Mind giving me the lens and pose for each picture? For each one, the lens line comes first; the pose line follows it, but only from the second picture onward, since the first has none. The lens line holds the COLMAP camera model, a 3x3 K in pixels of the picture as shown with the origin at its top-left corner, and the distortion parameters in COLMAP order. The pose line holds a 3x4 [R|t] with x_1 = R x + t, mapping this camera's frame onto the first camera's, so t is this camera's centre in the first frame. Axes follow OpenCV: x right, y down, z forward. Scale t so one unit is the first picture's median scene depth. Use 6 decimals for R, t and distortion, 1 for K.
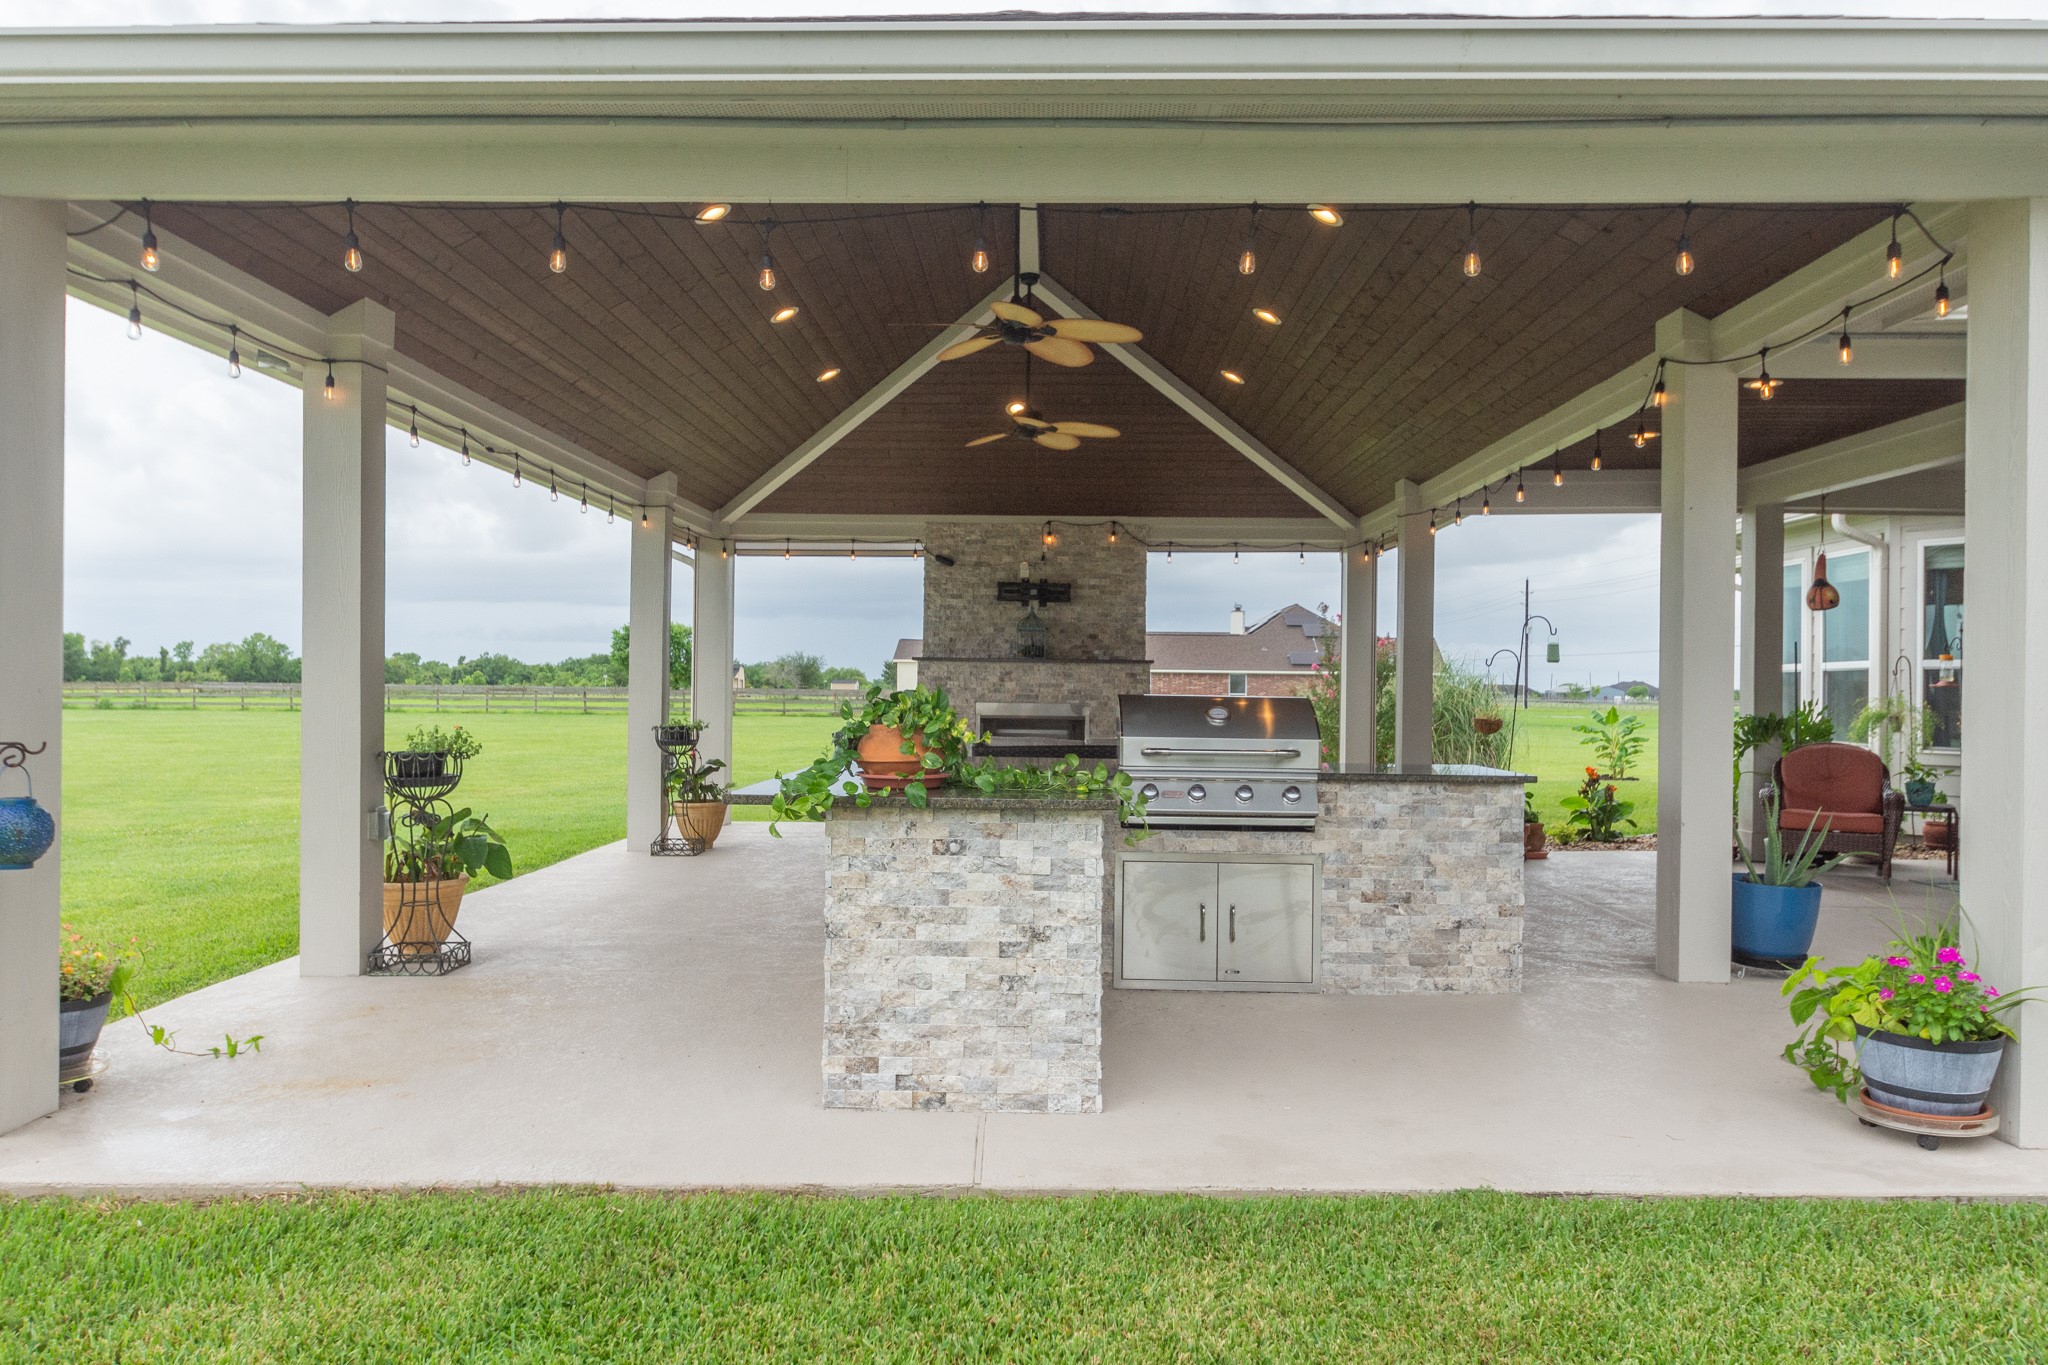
lens RADIAL K [[1433.3, 0, 1022.2], [0, 1433.3, 689.0], [0, 0, 1]] dist [-0.003124, -0.000526]
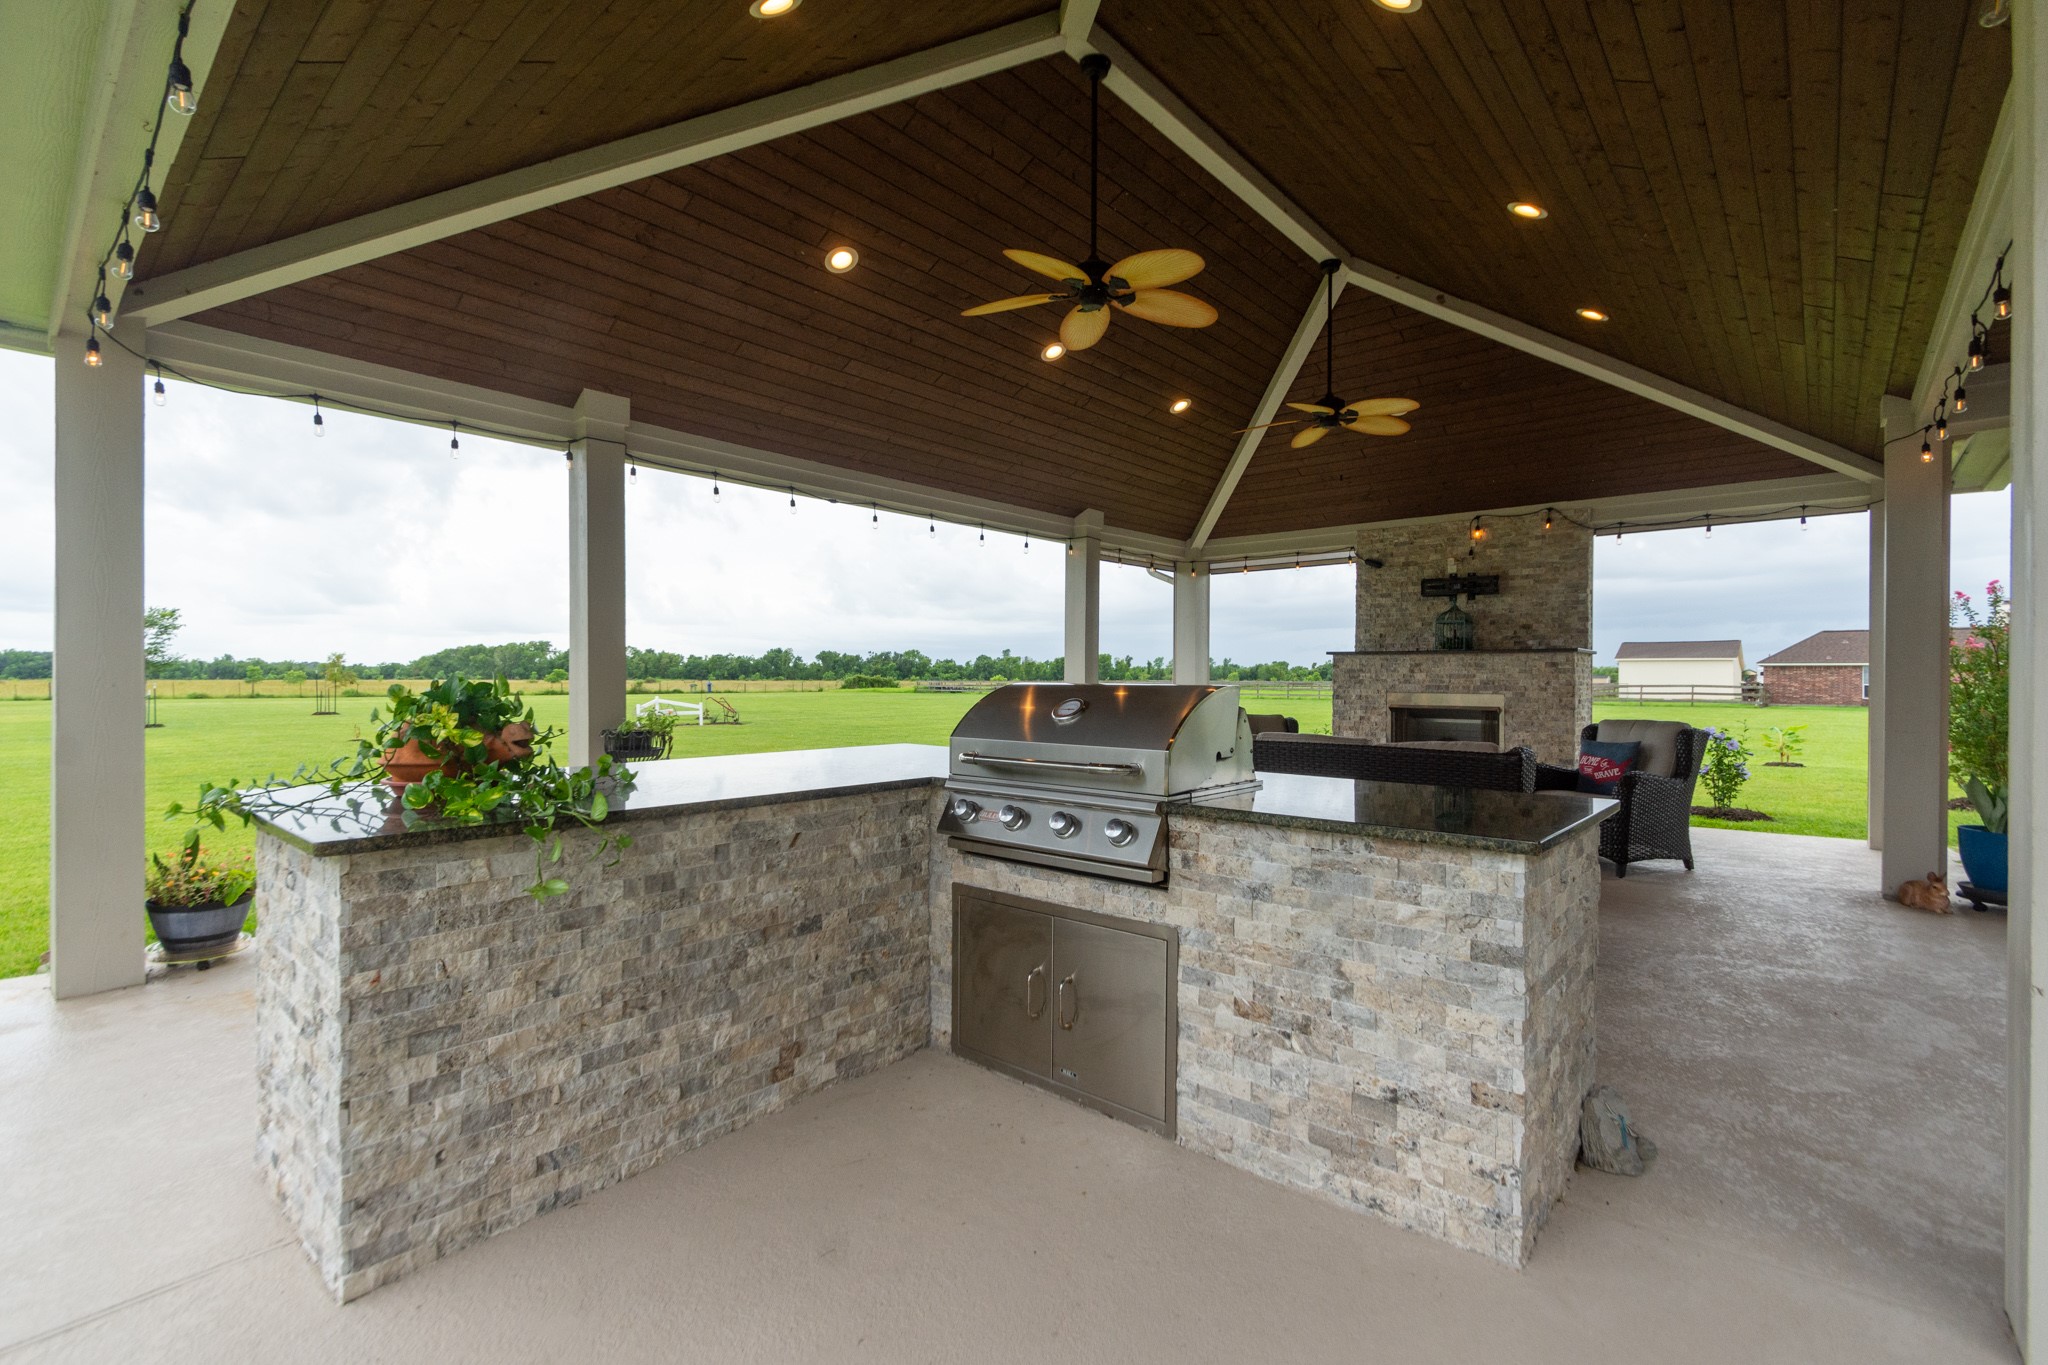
lens RADIAL K [[923.1, 0, 1016.5], [0, 923.1, 678.6], [0, 0, 1]] dist [0.005220, 0.000519]
pose [[0.769229, -0.007719, -0.638926, 0.188114], [0.004216, 0.999967, -0.007006, 0.002436], [0.638959, 0.002696, 0.769236, 0.282043]]
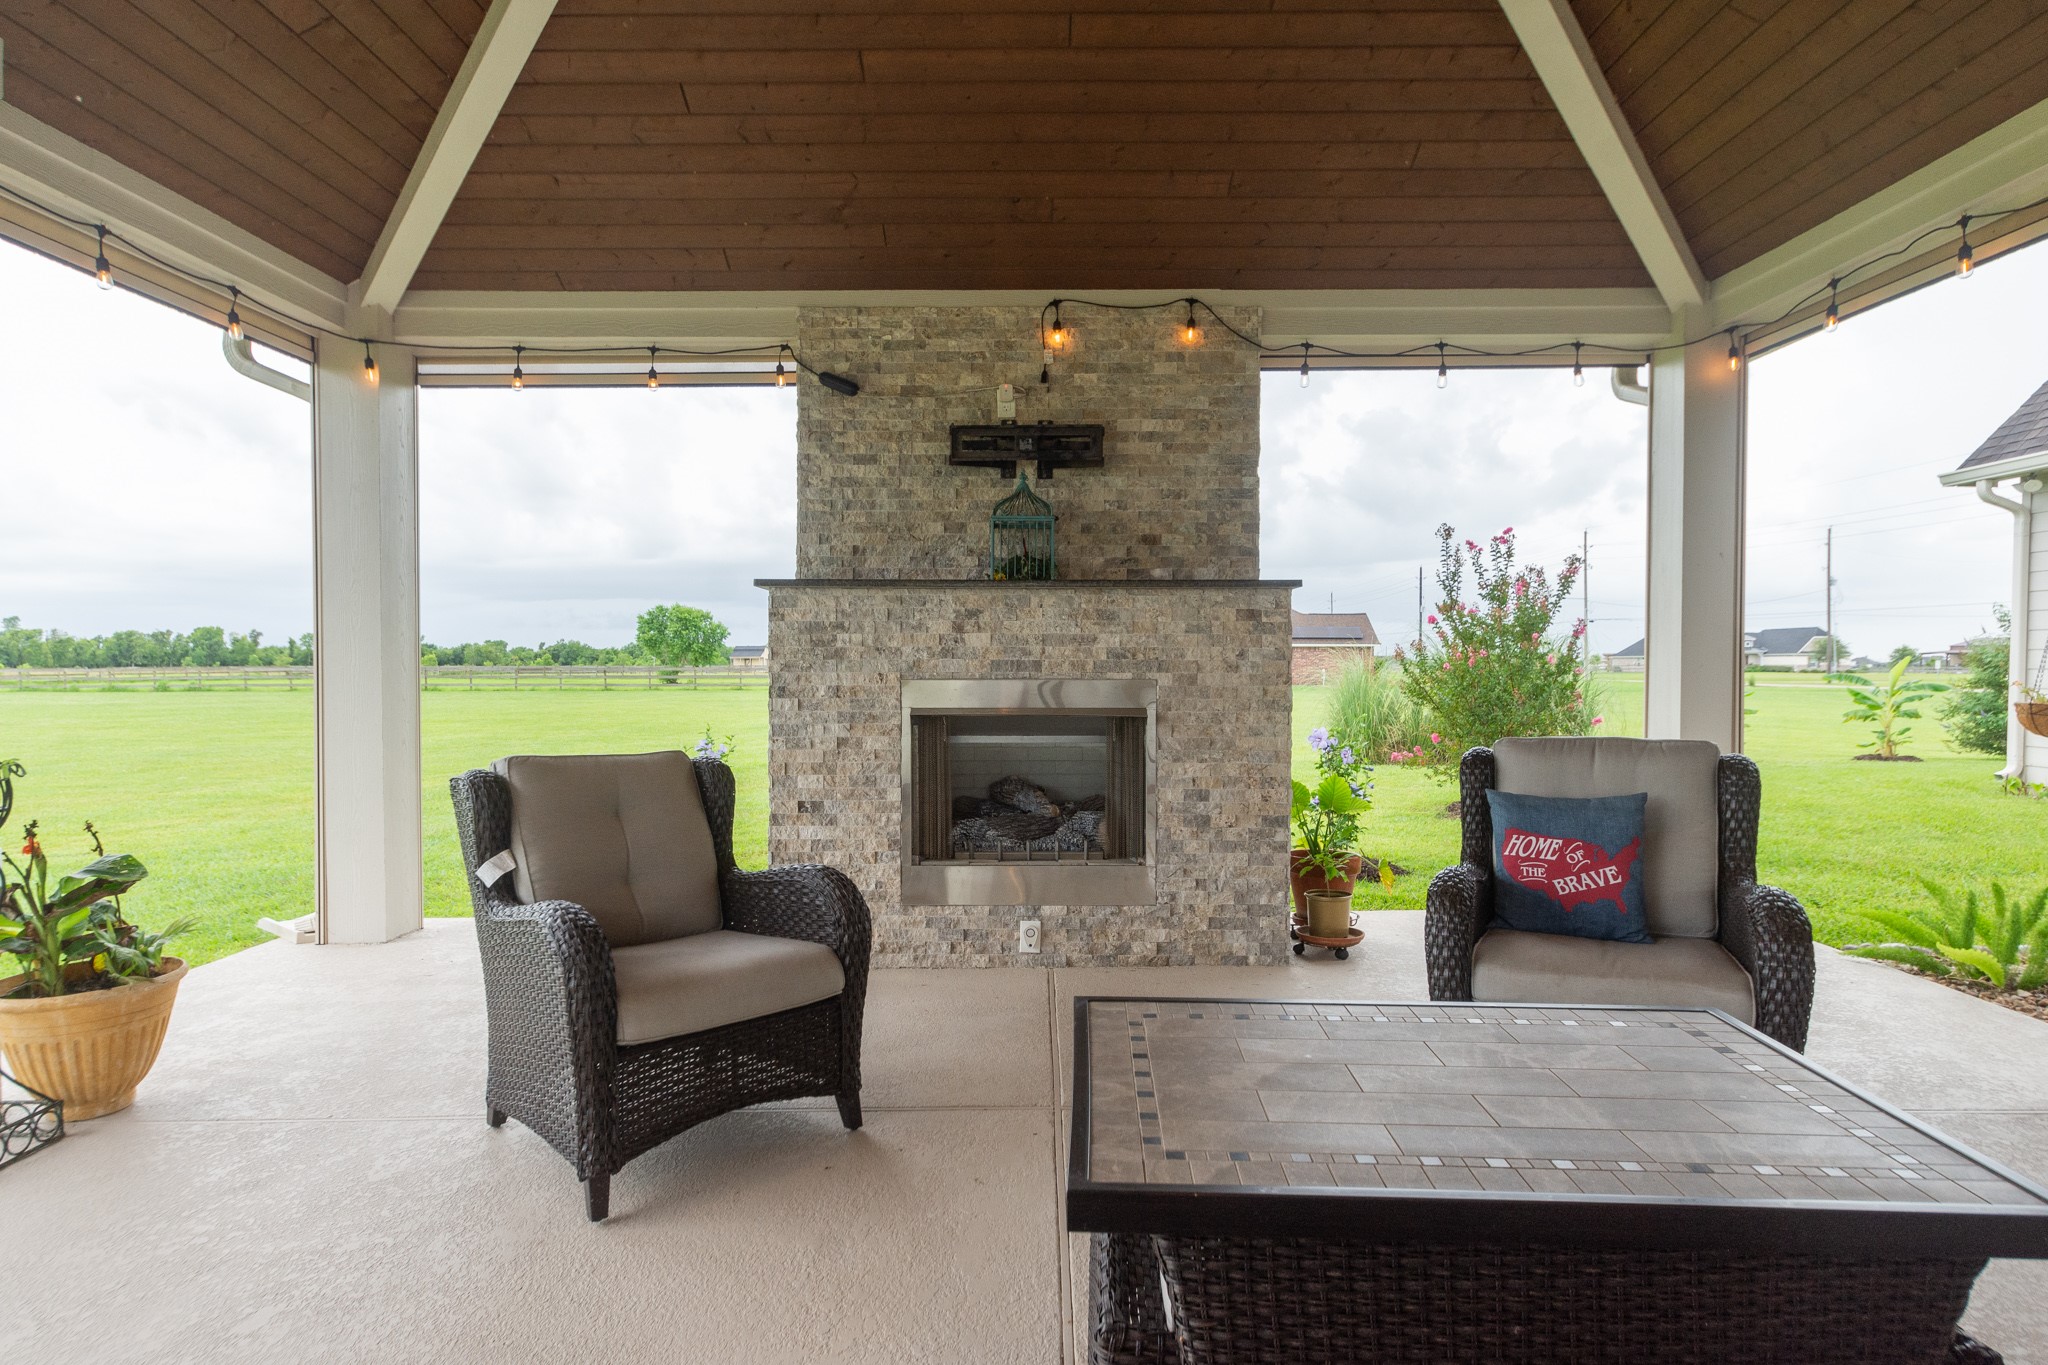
lens RADIAL K [[1145.2, 0, 1018.4], [0, 1145.2, 675.4], [0, 0, 1]] dist [0.002080, 0.001262]
pose [[0.999829, -0.012250, 0.013858, -0.000732], [0.012111, 0.999876, 0.010076, 0.004677], [-0.013979, -0.009906, 0.999853, 0.619207]]
